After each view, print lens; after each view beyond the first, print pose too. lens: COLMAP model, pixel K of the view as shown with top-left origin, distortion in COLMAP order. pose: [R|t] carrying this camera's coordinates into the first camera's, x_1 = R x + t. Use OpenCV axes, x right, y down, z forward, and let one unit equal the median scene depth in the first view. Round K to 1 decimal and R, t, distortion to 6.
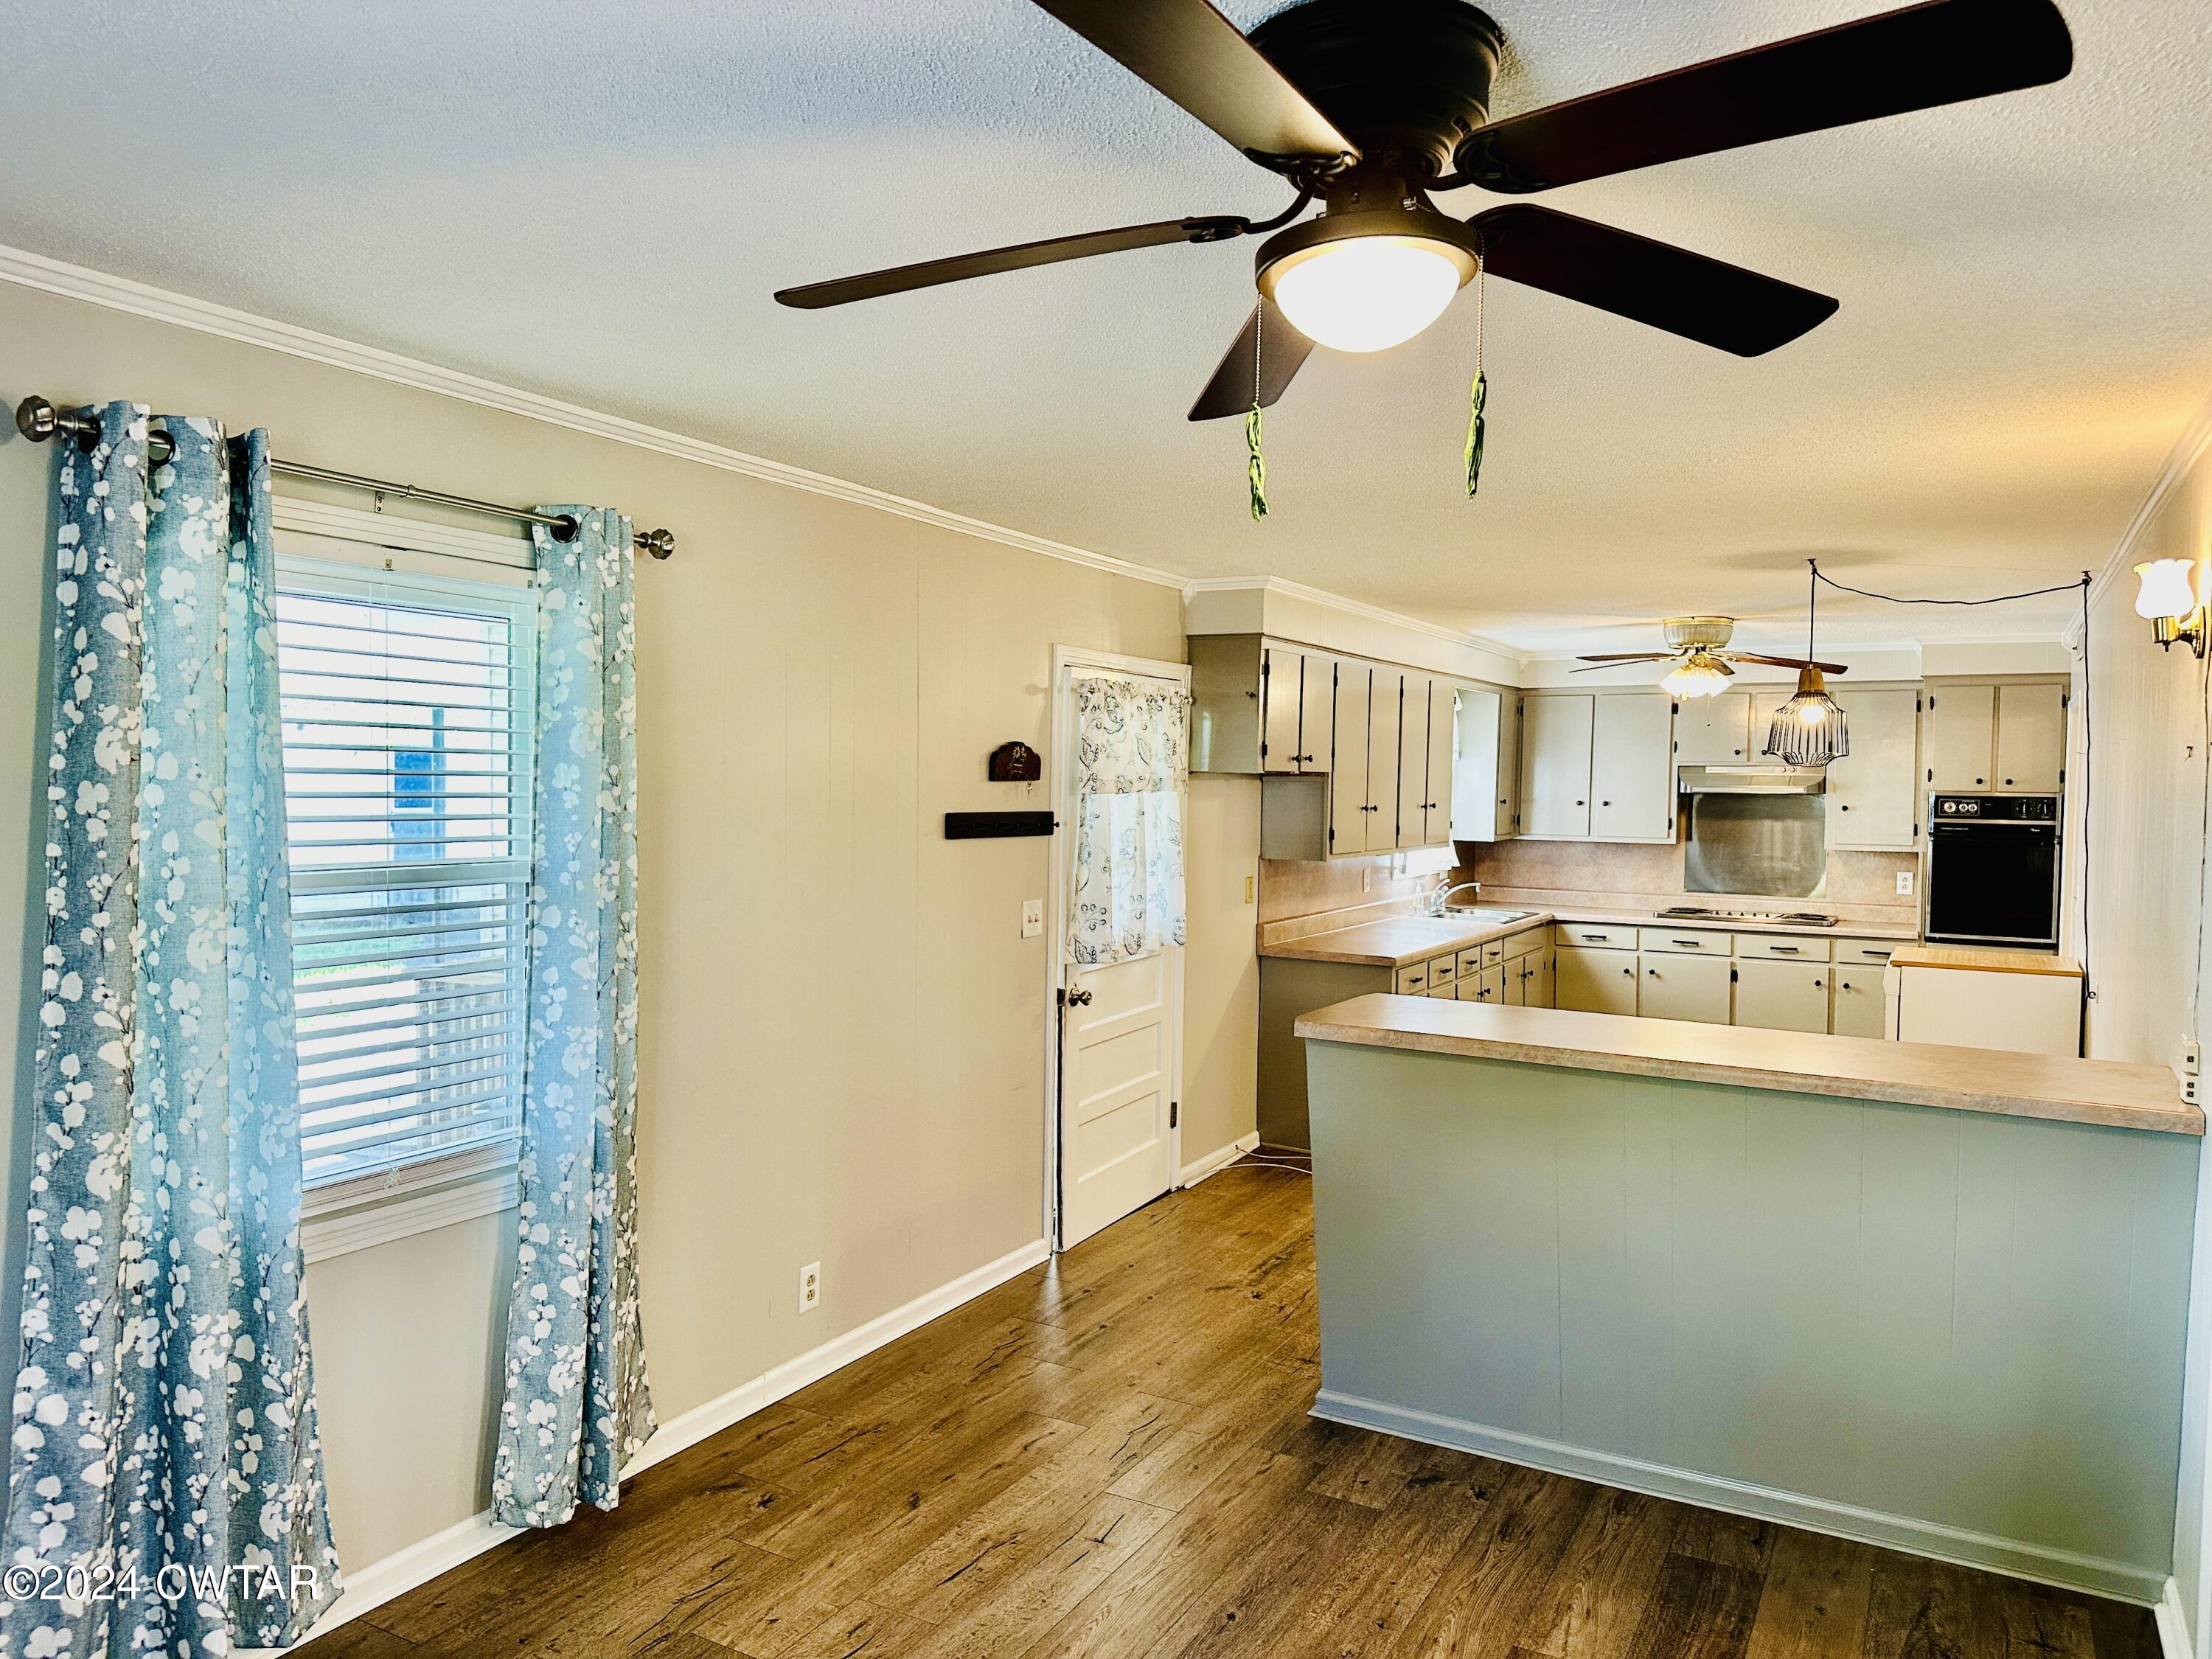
lens RADIAL K [[1557.2, 0, 1106.0], [0, 1557.2, 829.5], [0, 0, 1]] dist [0.159270, -0.268473]
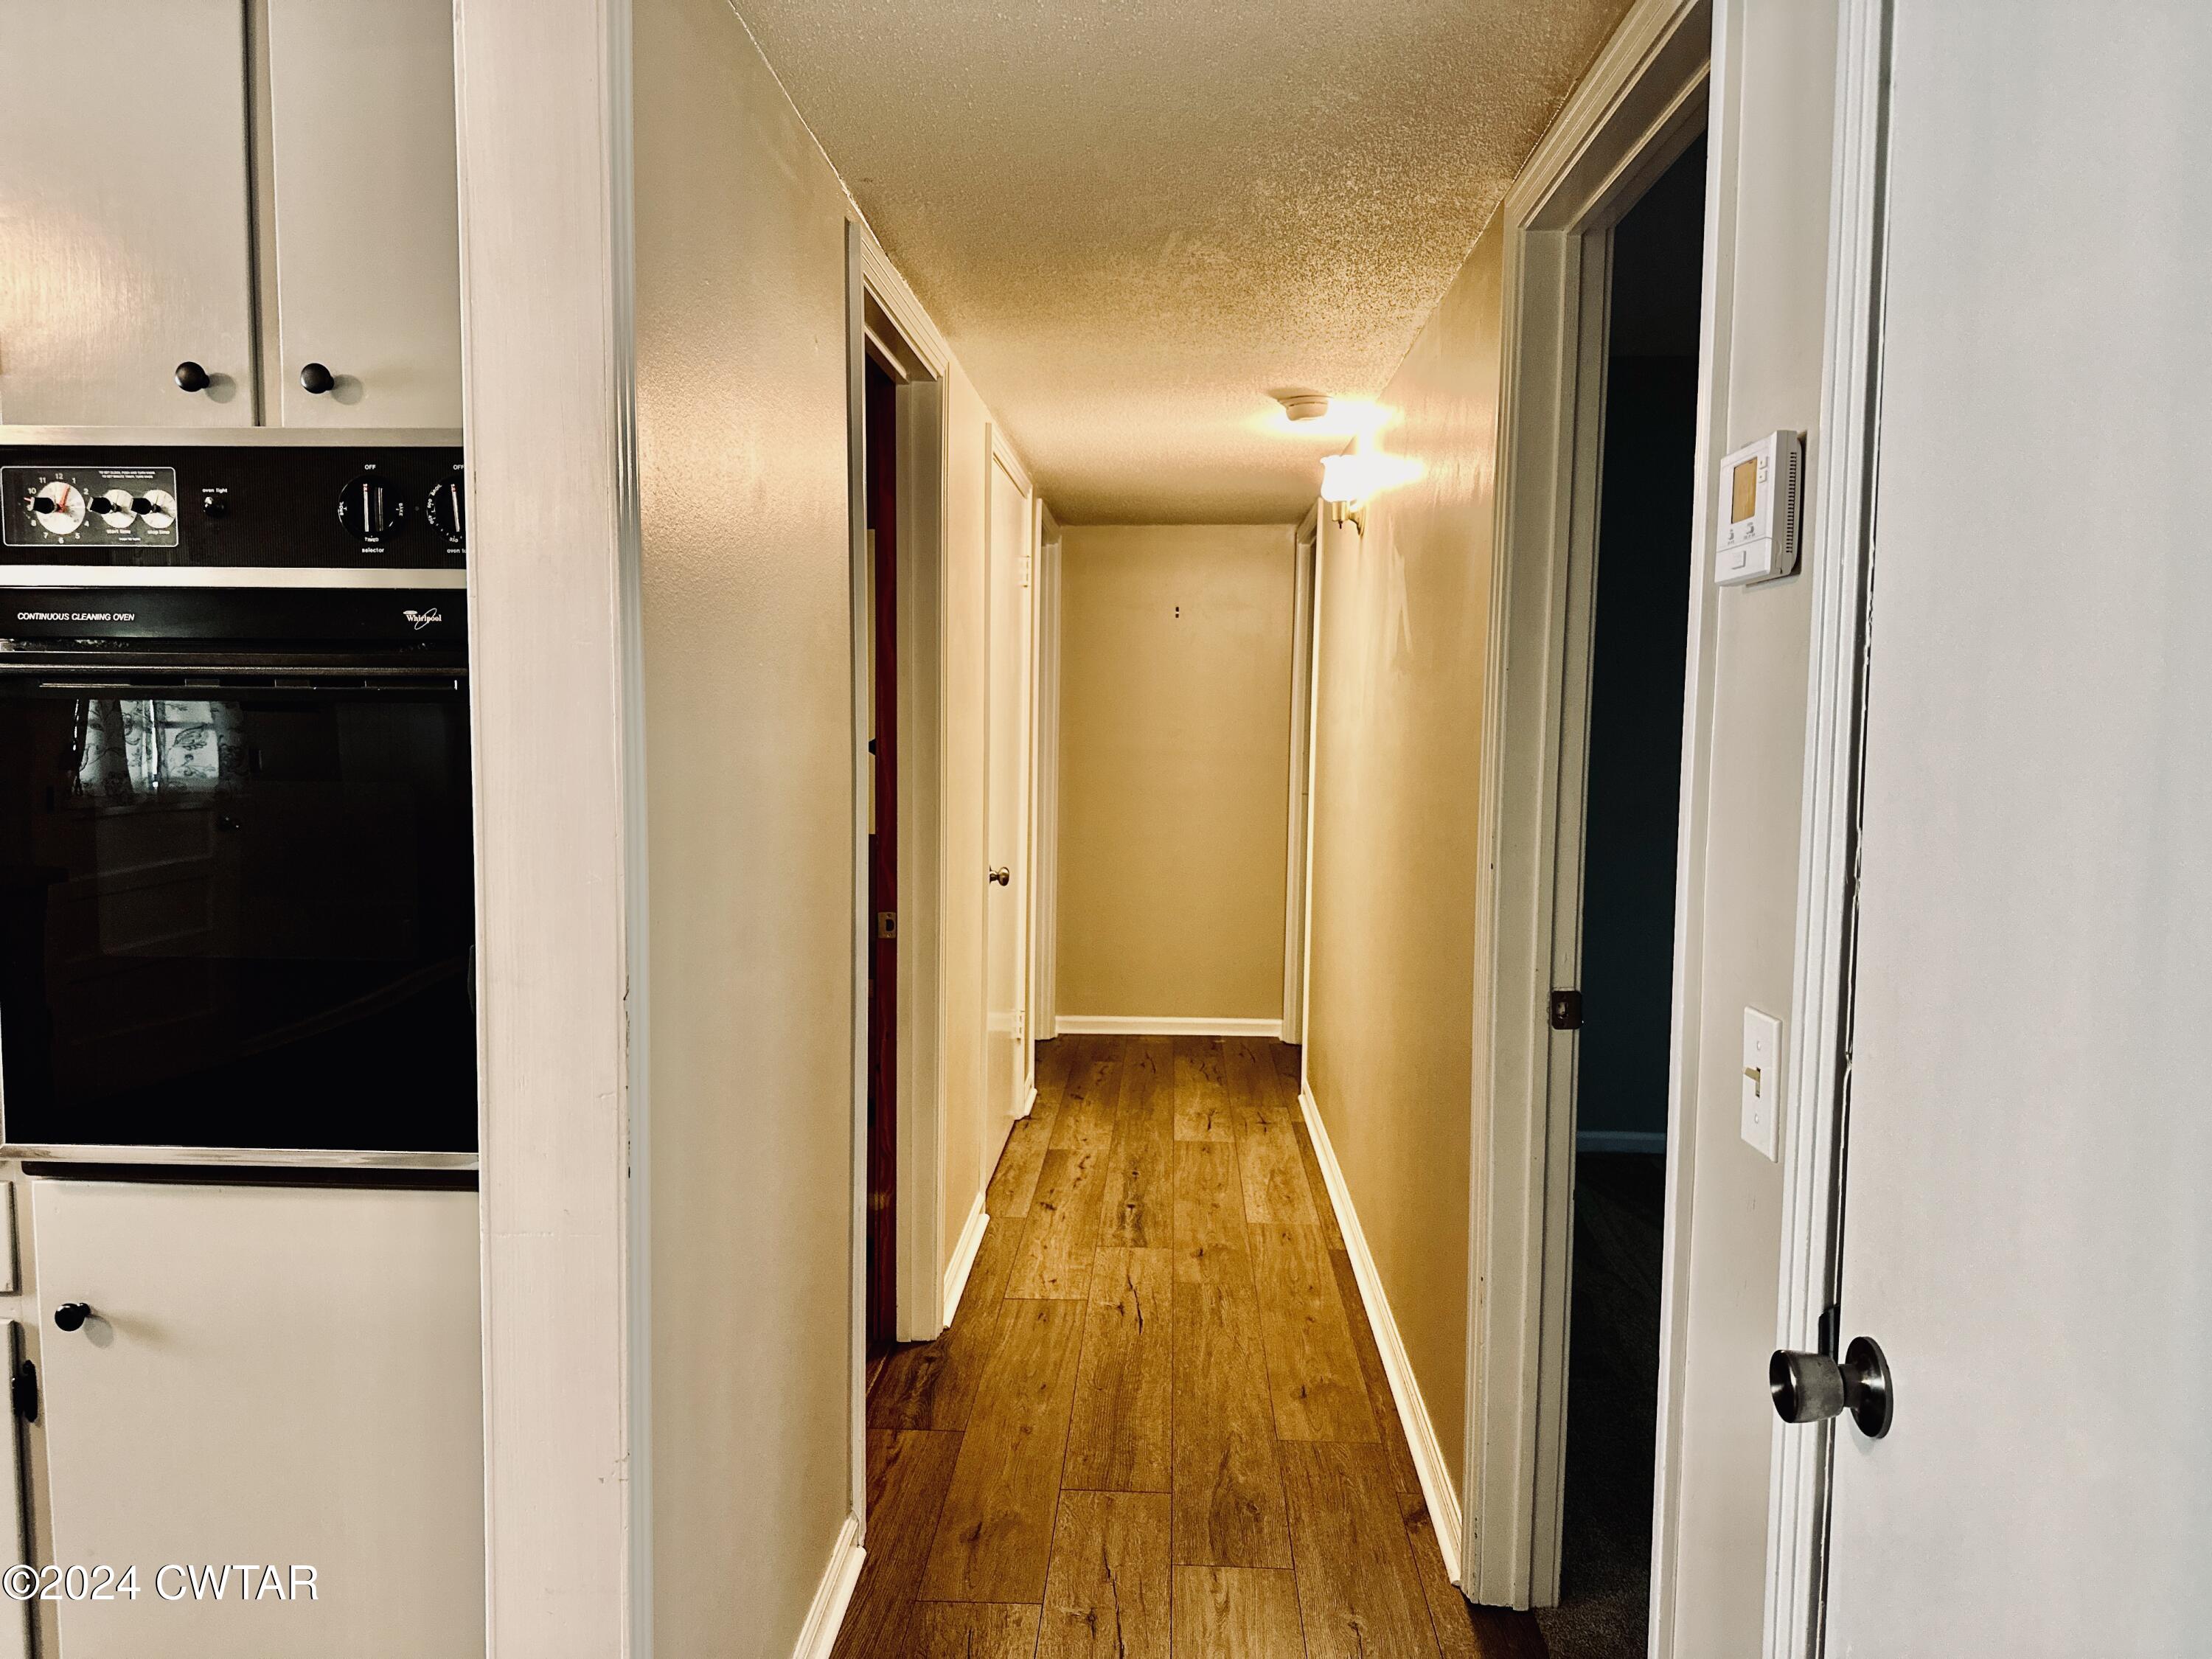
lens RADIAL K [[1557.2, 0, 1106.0], [0, 1557.2, 829.5], [0, 0, 1]] dist [0.159270, -0.268473]
pose [[0.908734, -0.036364, 0.415789, 0.516908], [0.018972, 0.998767, 0.045886, 0.017515], [-0.416944, -0.033809, 0.908303, 0.701384]]
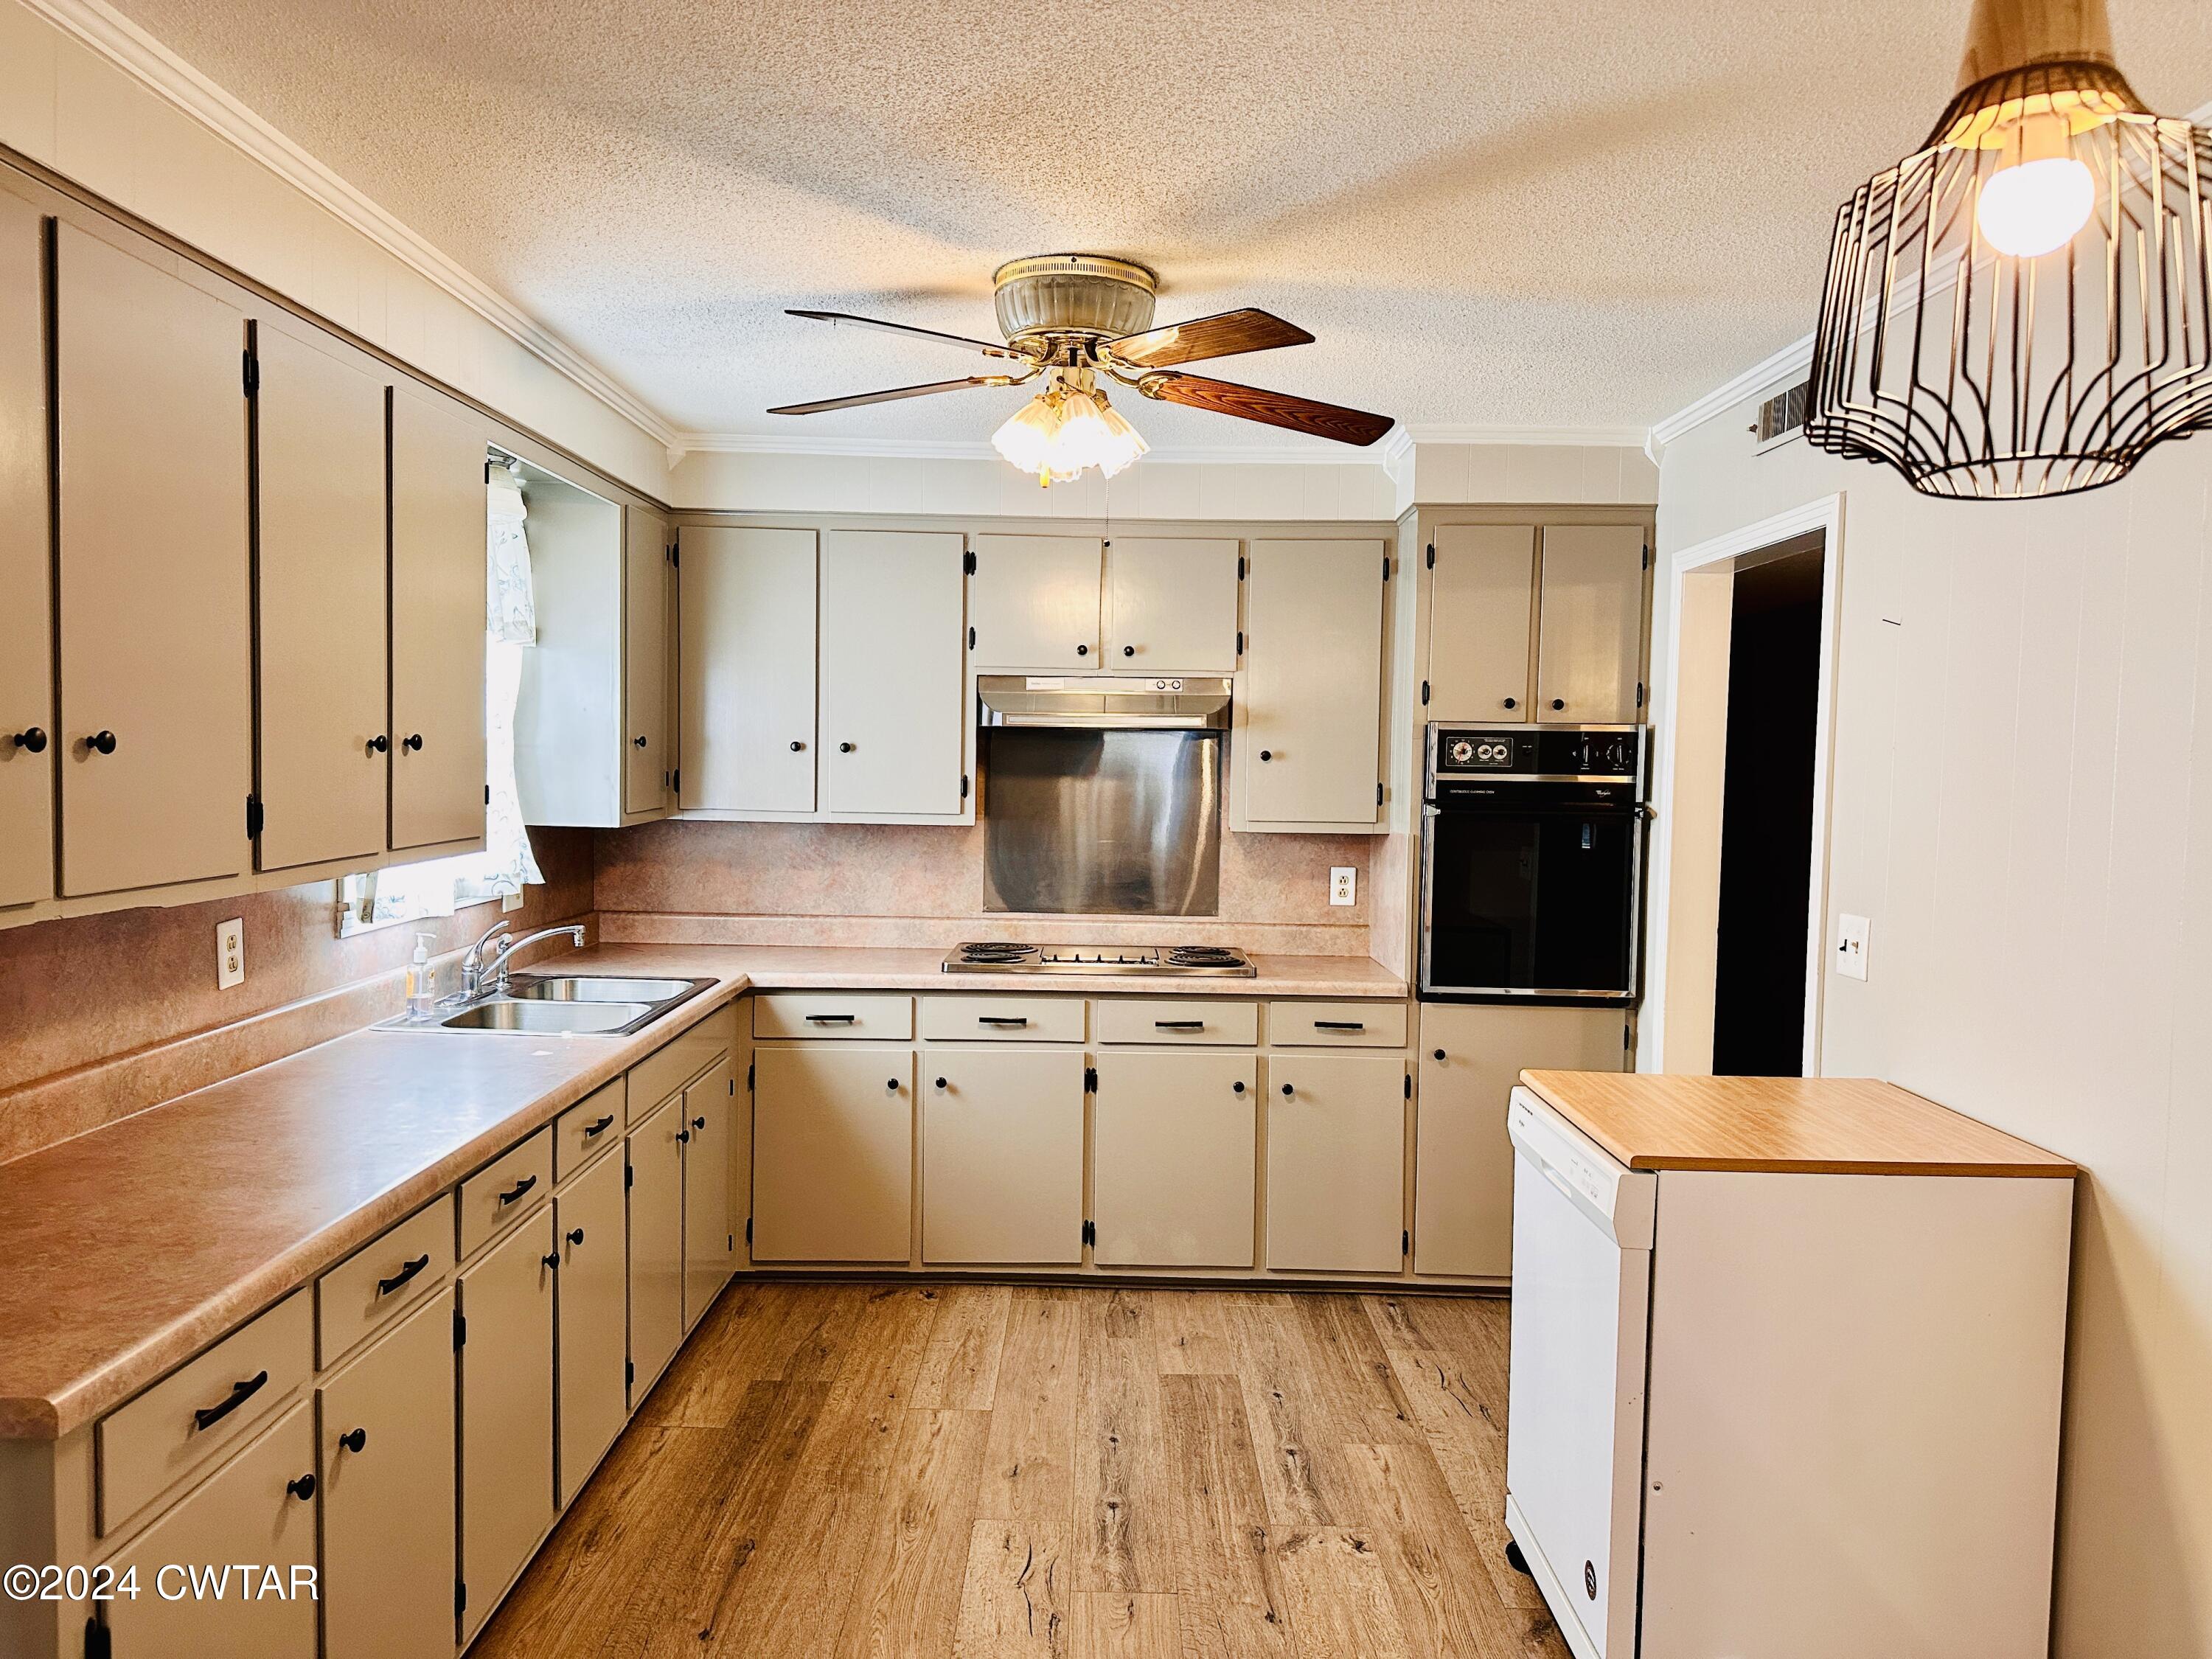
lens RADIAL K [[1557.2, 0, 1106.0], [0, 1557.2, 829.5], [0, 0, 1]] dist [0.159270, -0.268473]
pose [[0.877536, -0.023031, 0.478958, 0.155571], [0.010943, 0.999548, 0.028014, -0.003538], [-0.479387, -0.019342, 0.877391, 0.543244]]
